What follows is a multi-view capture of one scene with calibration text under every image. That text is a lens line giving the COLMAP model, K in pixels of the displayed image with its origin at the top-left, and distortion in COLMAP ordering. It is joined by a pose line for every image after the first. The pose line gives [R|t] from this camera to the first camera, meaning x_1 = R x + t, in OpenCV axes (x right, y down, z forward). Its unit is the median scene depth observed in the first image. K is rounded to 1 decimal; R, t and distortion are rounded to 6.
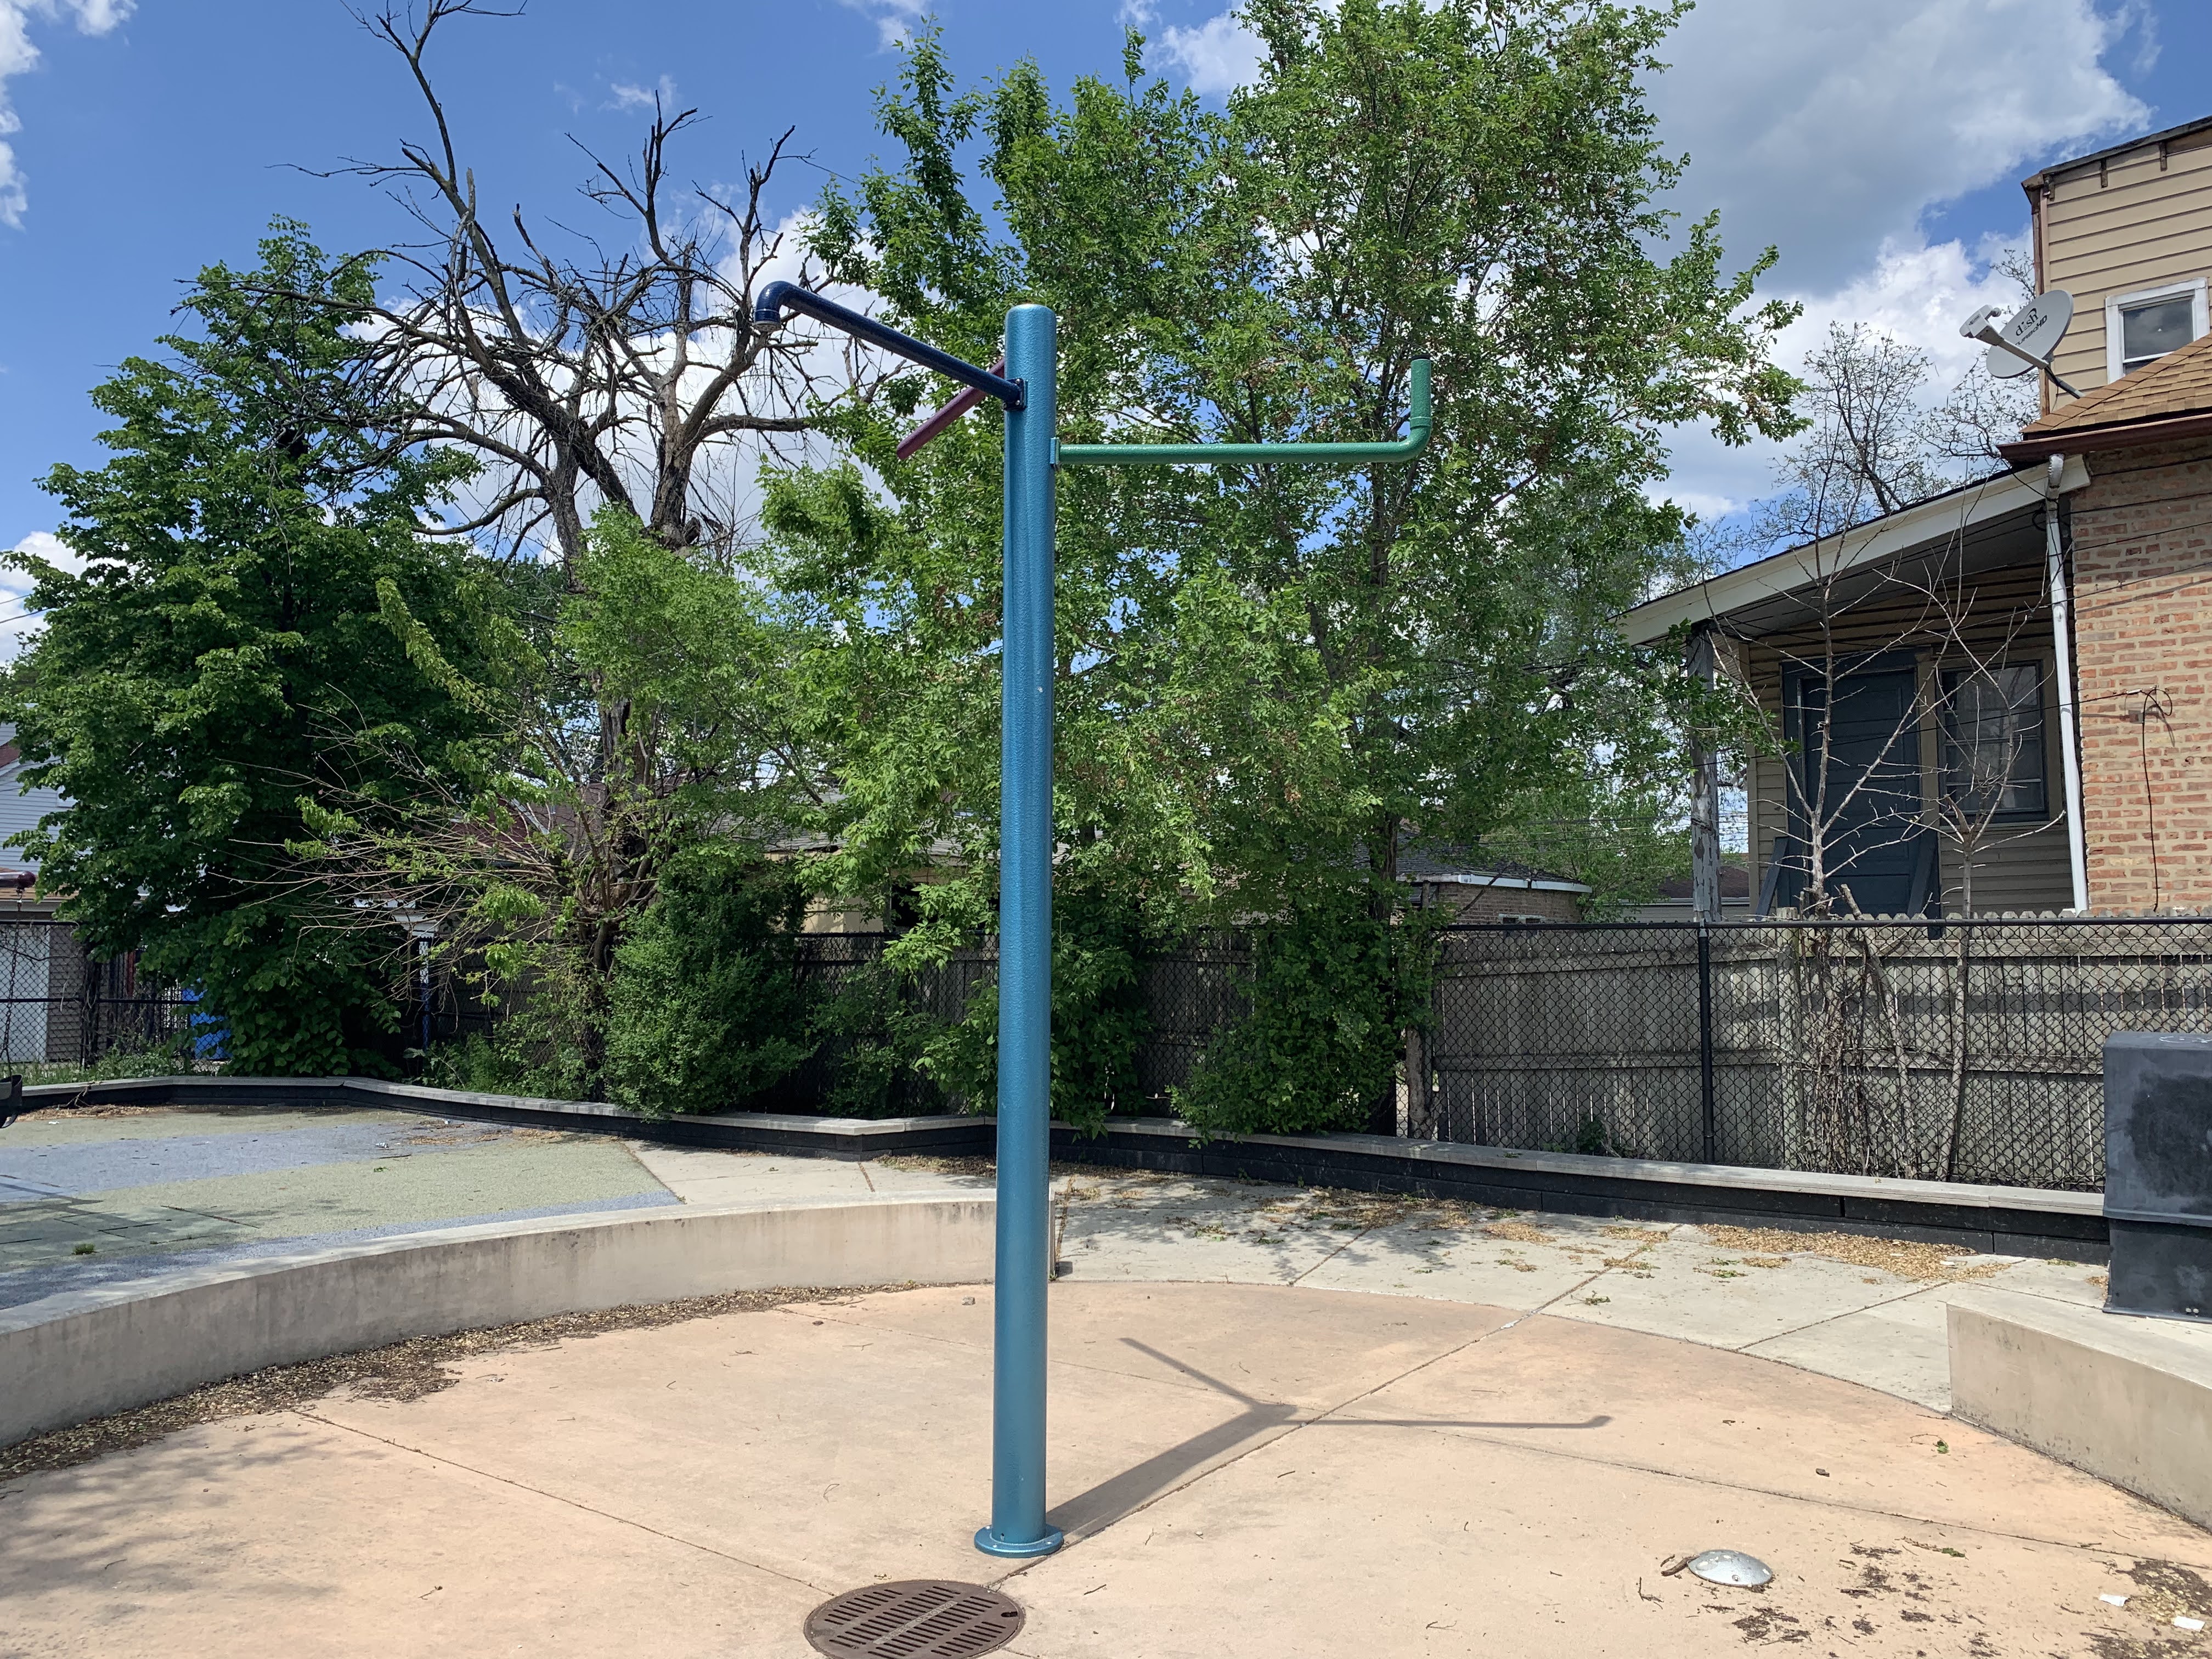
lens RADIAL K [[1644.8, 0, 1102.0], [0, 1644.8, 798.7], [0, 0, 1]] dist [0.040916, -0.080217]
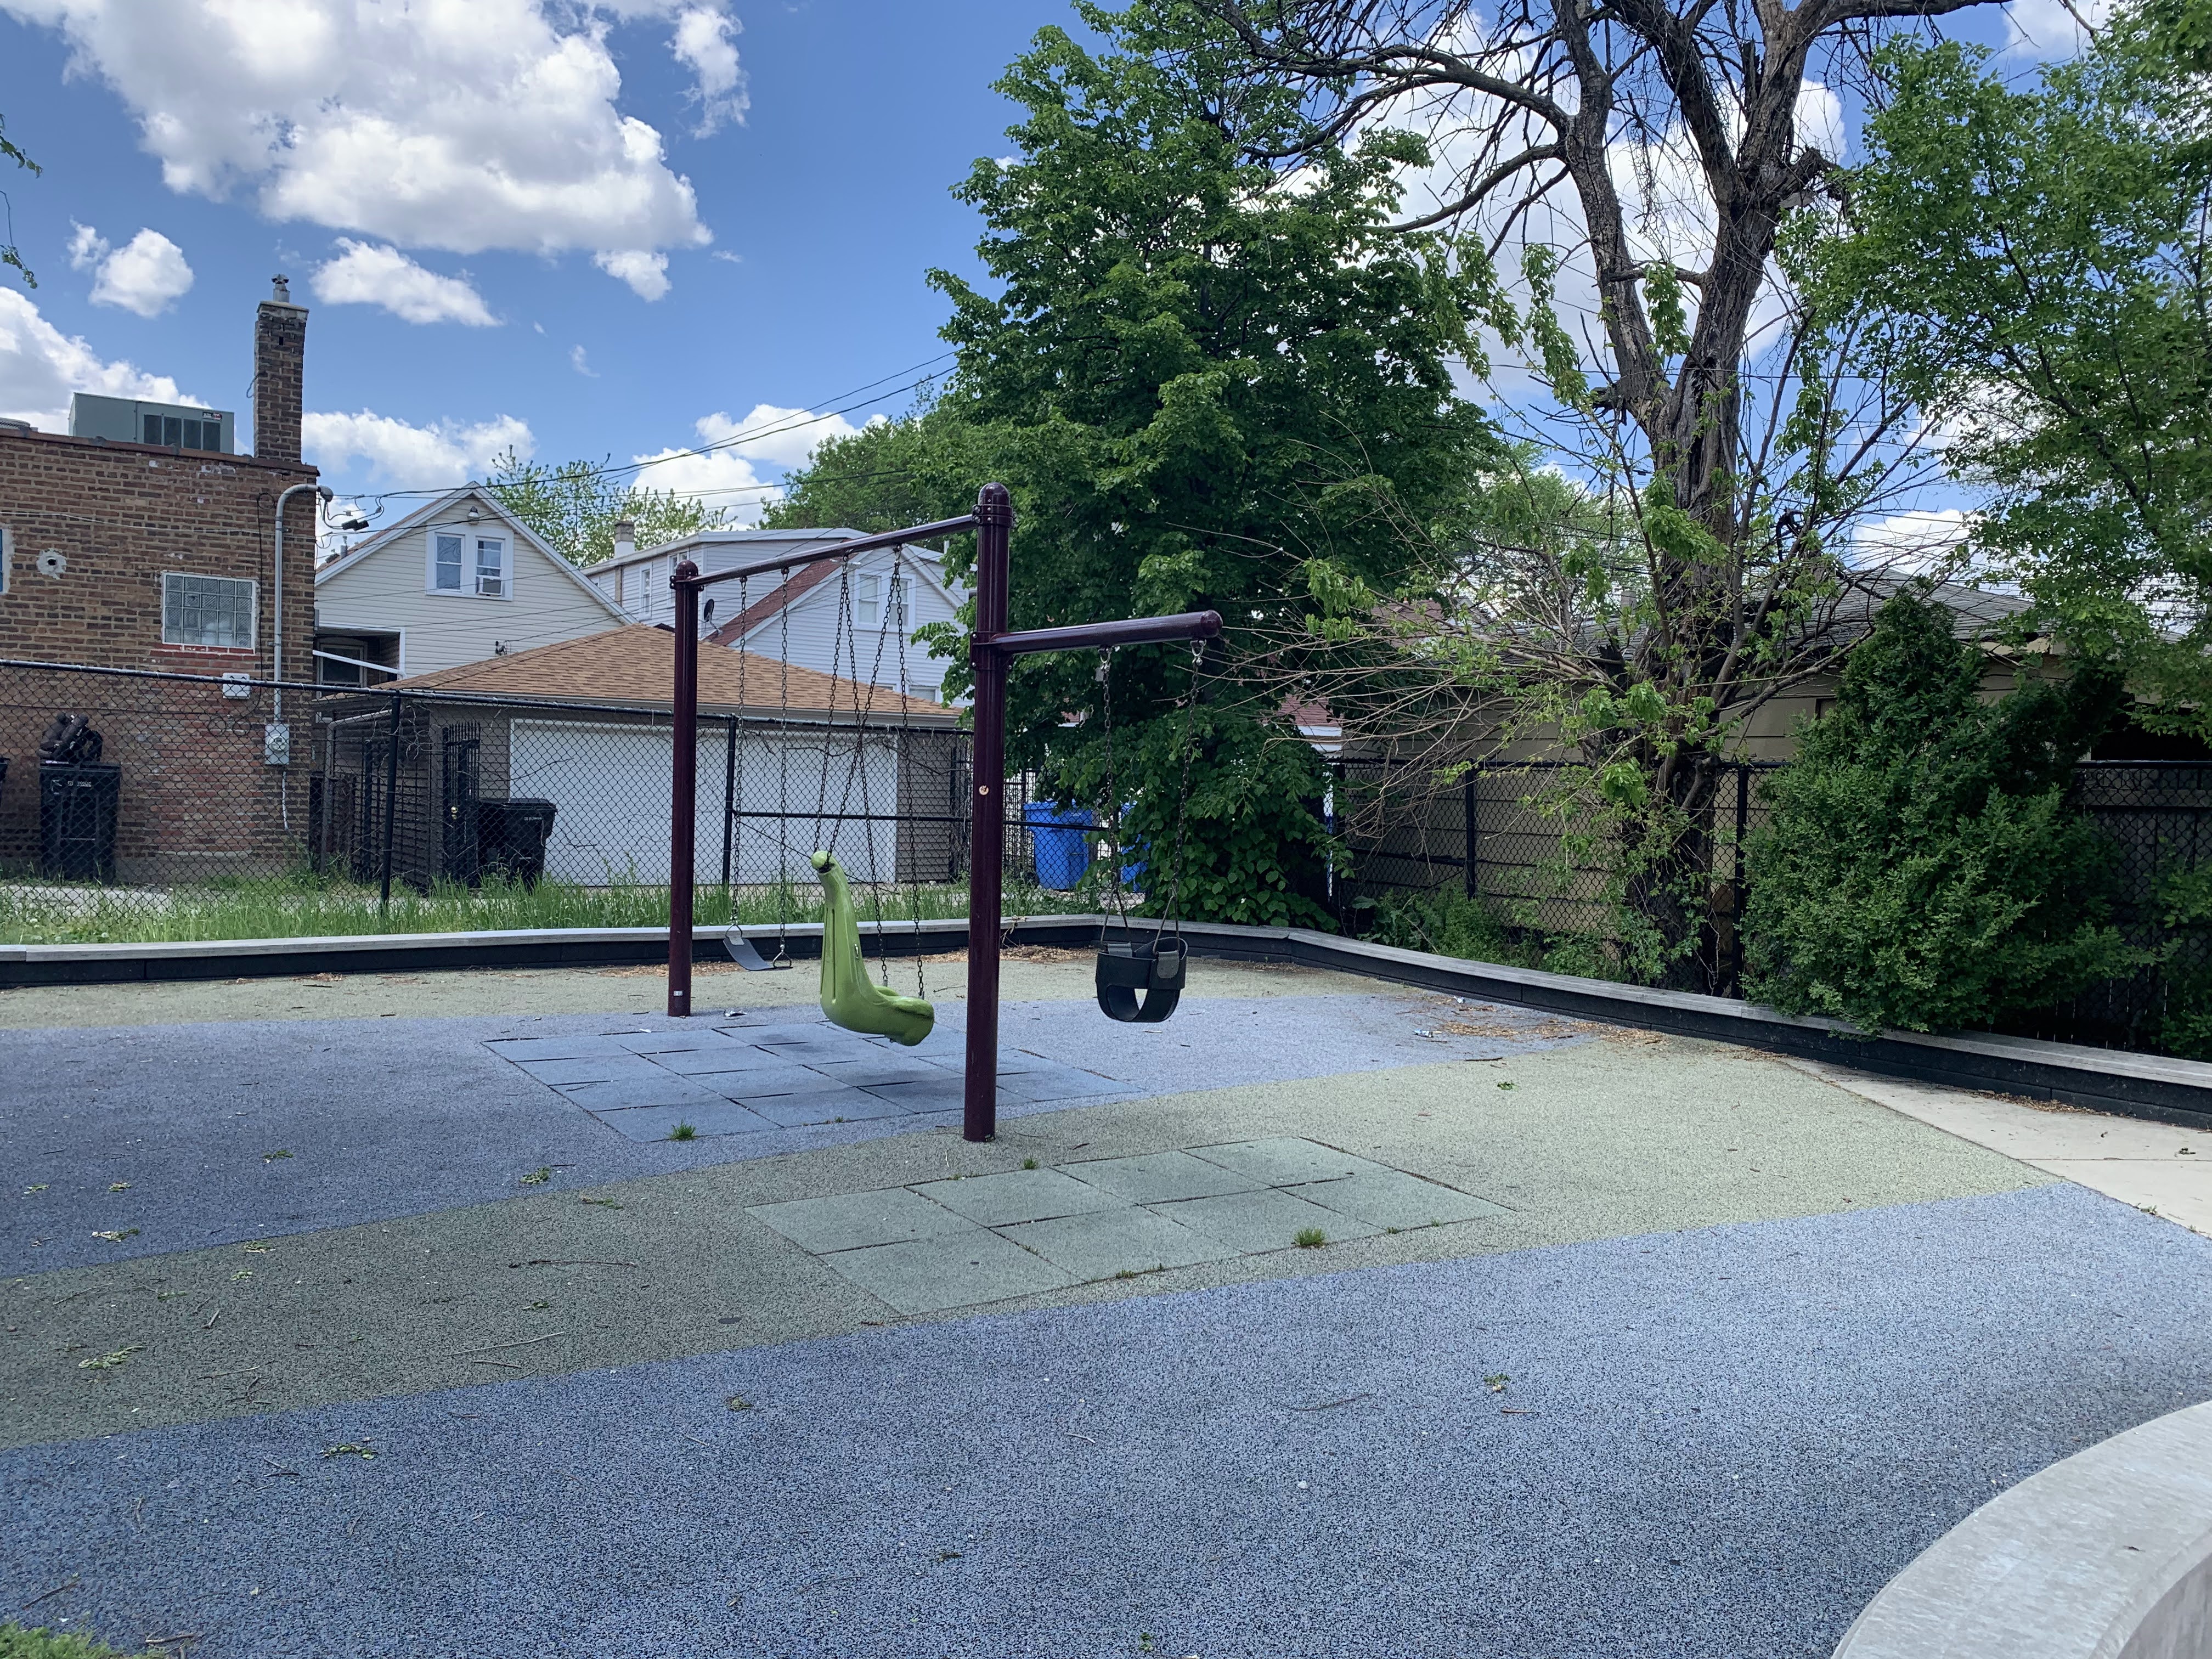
lens RADIAL K [[1644.8, 0, 1102.0], [0, 1644.8, 798.7], [0, 0, 1]] dist [0.040916, -0.080217]
pose [[0.930437, 0.030877, -0.365148, -0.259598], [0.004072, 0.995511, 0.094557, 0.030229], [0.366429, -0.089466, 0.926135, 0.236552]]
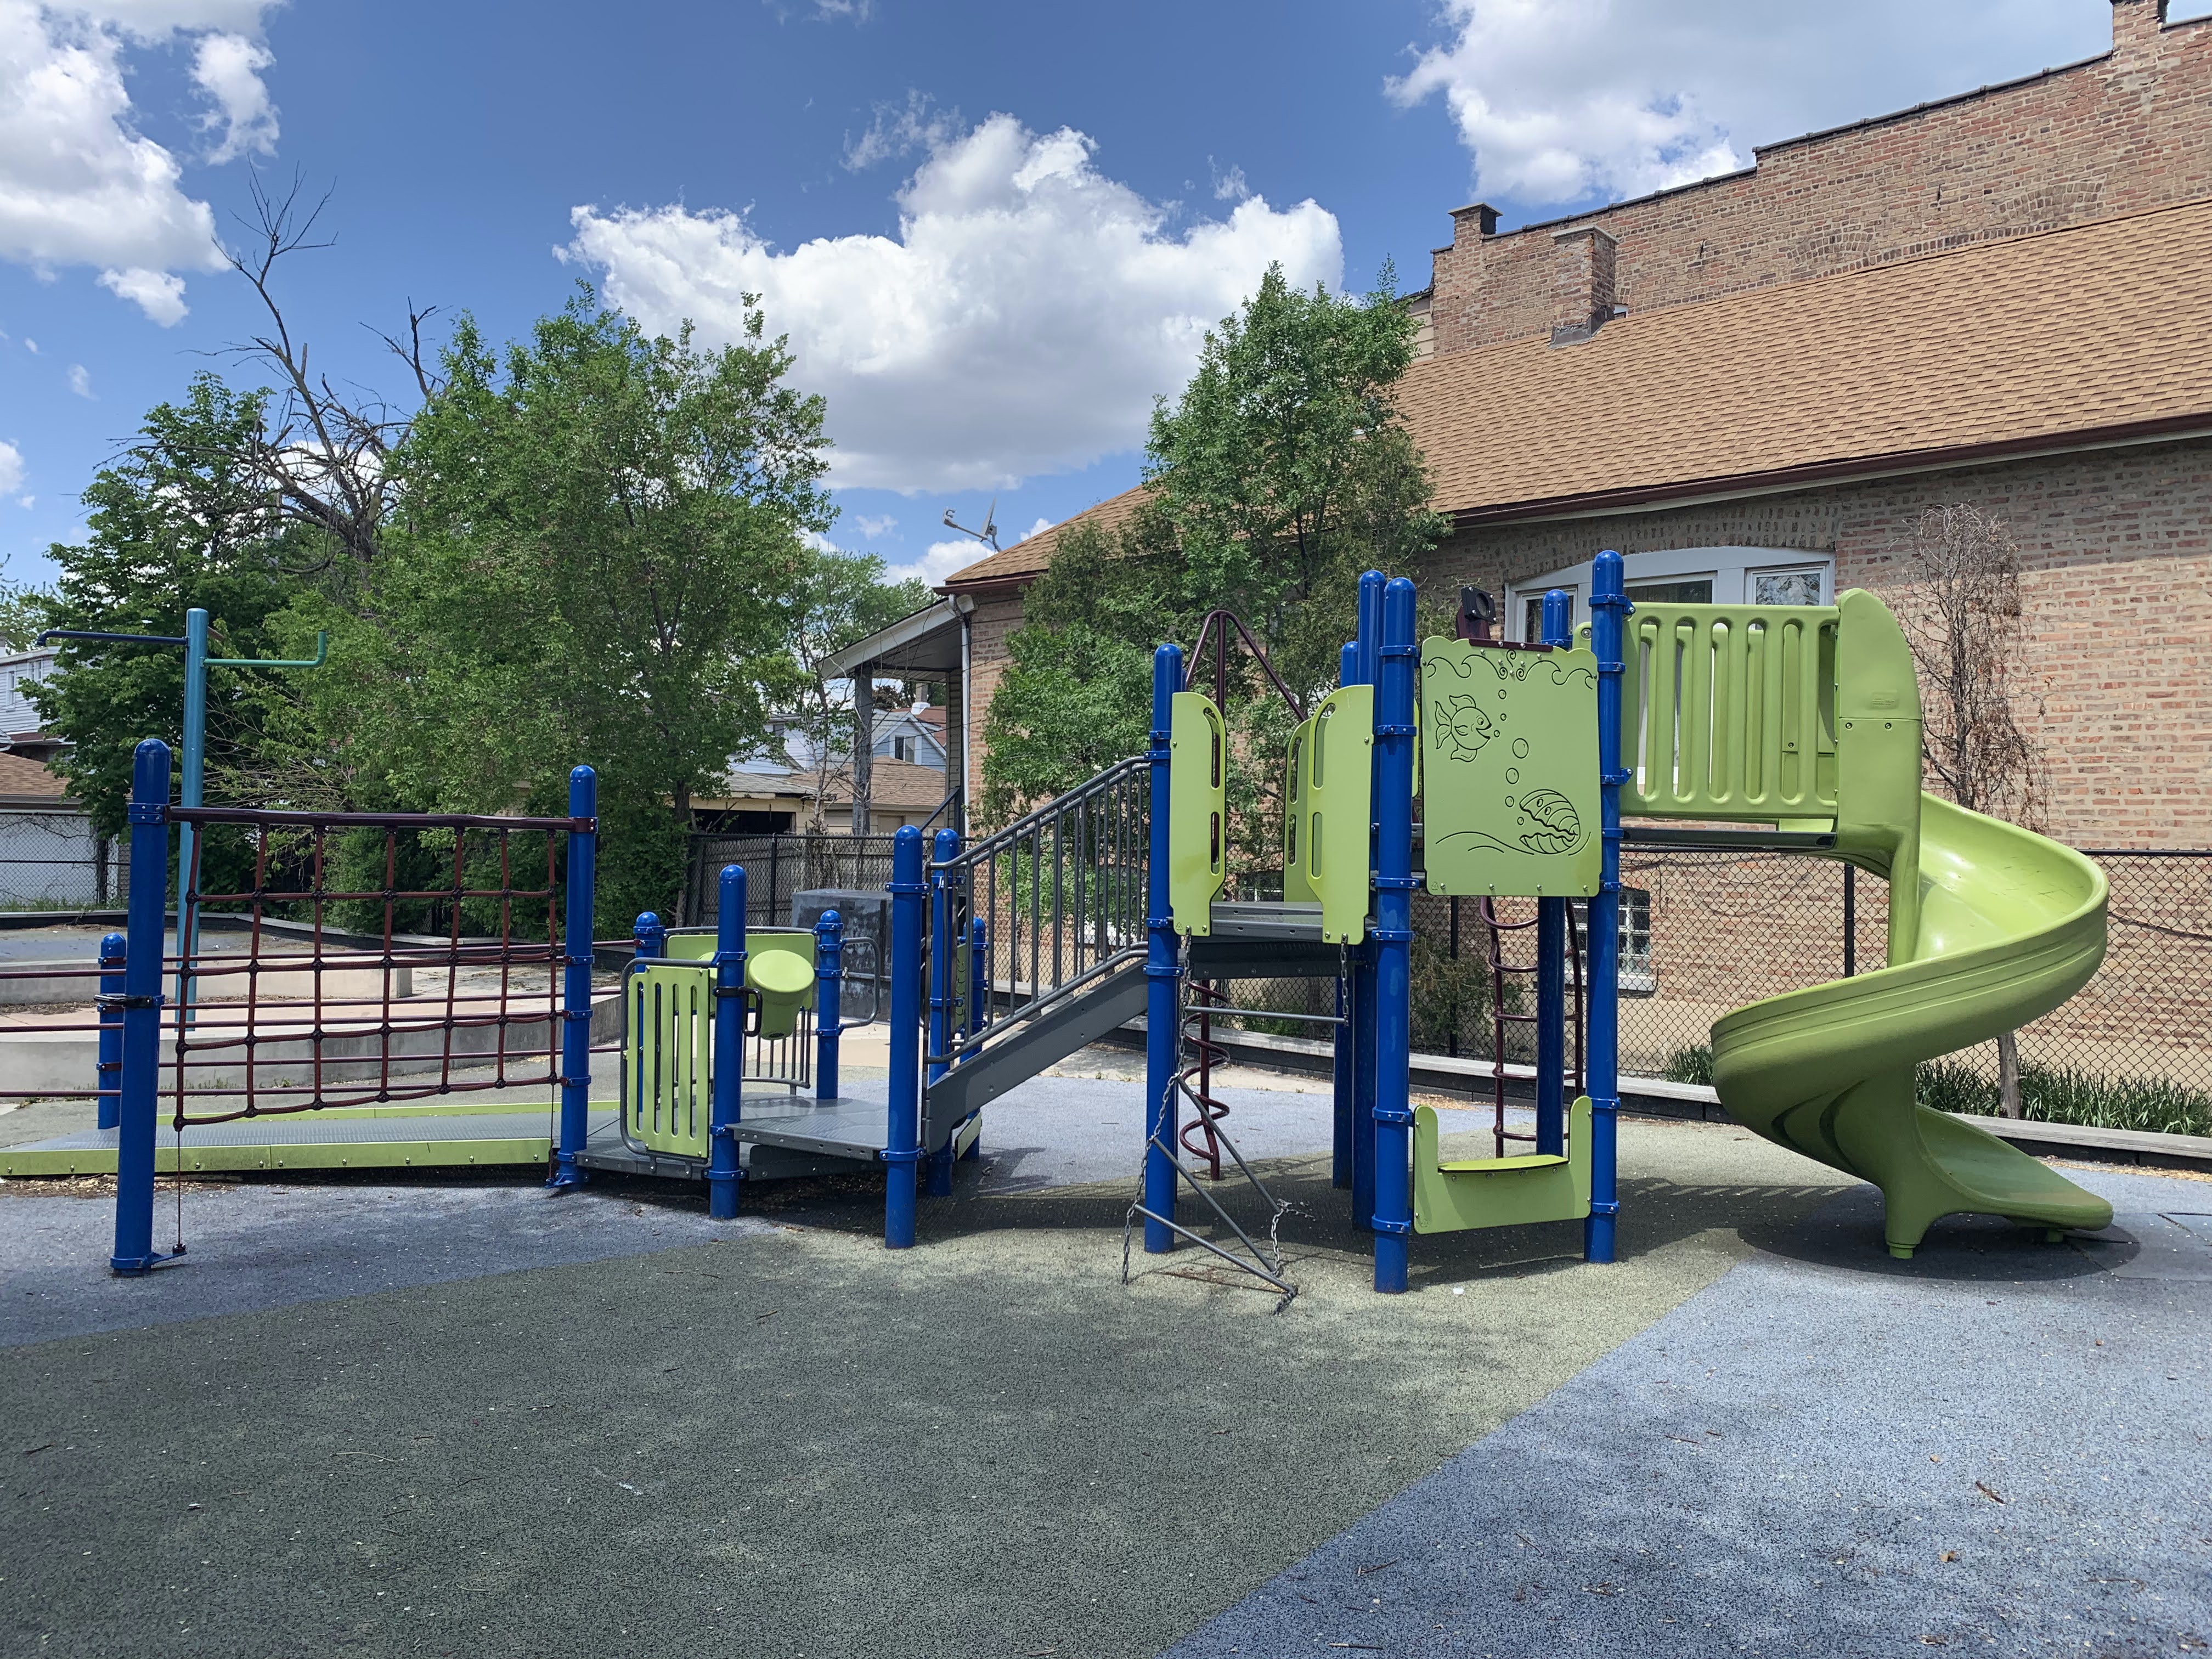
lens RADIAL K [[1683.5, 0, 1108.7], [0, 1683.5, 863.9], [0, 0, 1]] dist [-0.005029, -0.007618]
pose [[0.990474, 0.034262, -0.133372, 0.640787], [-0.022758, 0.995962, 0.086840, -0.046691], [0.135809, -0.082978, 0.987254, -0.545115]]
